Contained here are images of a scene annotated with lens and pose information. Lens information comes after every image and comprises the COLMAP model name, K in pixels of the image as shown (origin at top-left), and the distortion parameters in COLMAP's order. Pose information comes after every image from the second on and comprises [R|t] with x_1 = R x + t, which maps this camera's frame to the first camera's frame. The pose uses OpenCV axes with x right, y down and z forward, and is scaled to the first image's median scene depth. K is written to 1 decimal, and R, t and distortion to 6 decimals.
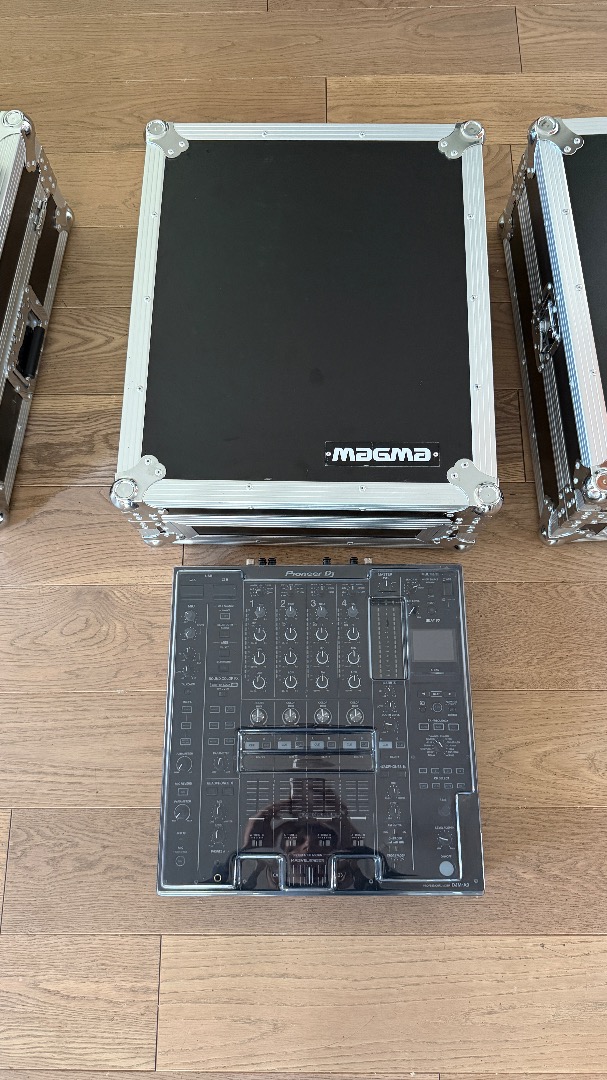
lens RADIAL K [[772.9, 0, 296.8], [0, 772.9, 505.8], [0, 0, 1]] dist [0.023211, -0.072994]
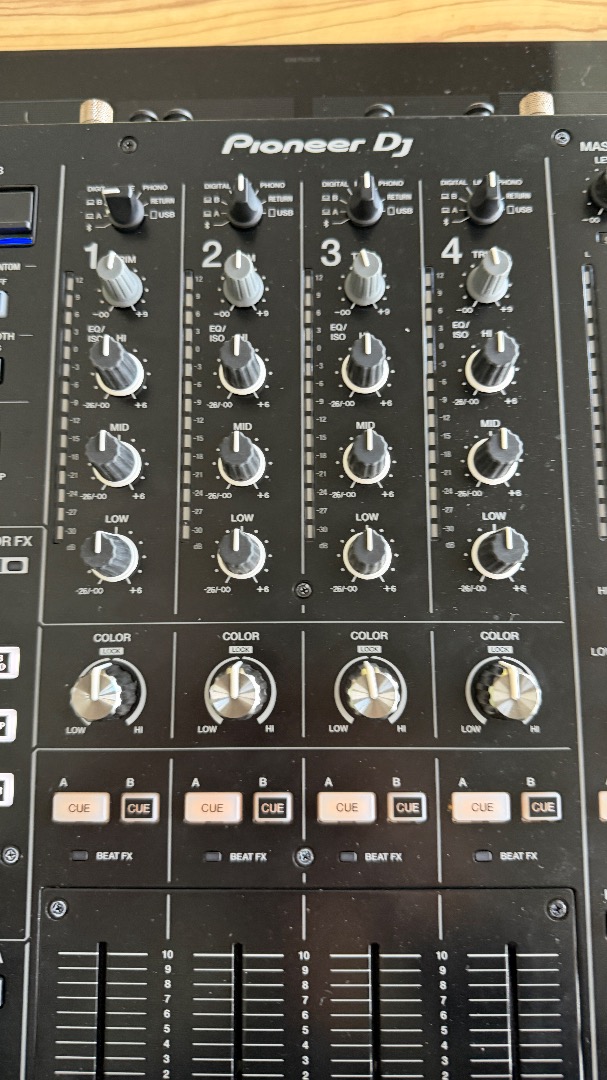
lens RADIAL K [[772.9, 0, 317.3], [0, 772.9, 487.7], [0, 0, 1]] dist [0.023211, -0.072994]
pose [[0.999928, -0.006142, -0.010318, 0.020204], [0.007782, 0.985880, 0.167273, 0.169244], [0.009145, -0.167341, 0.985857, 0.775837]]
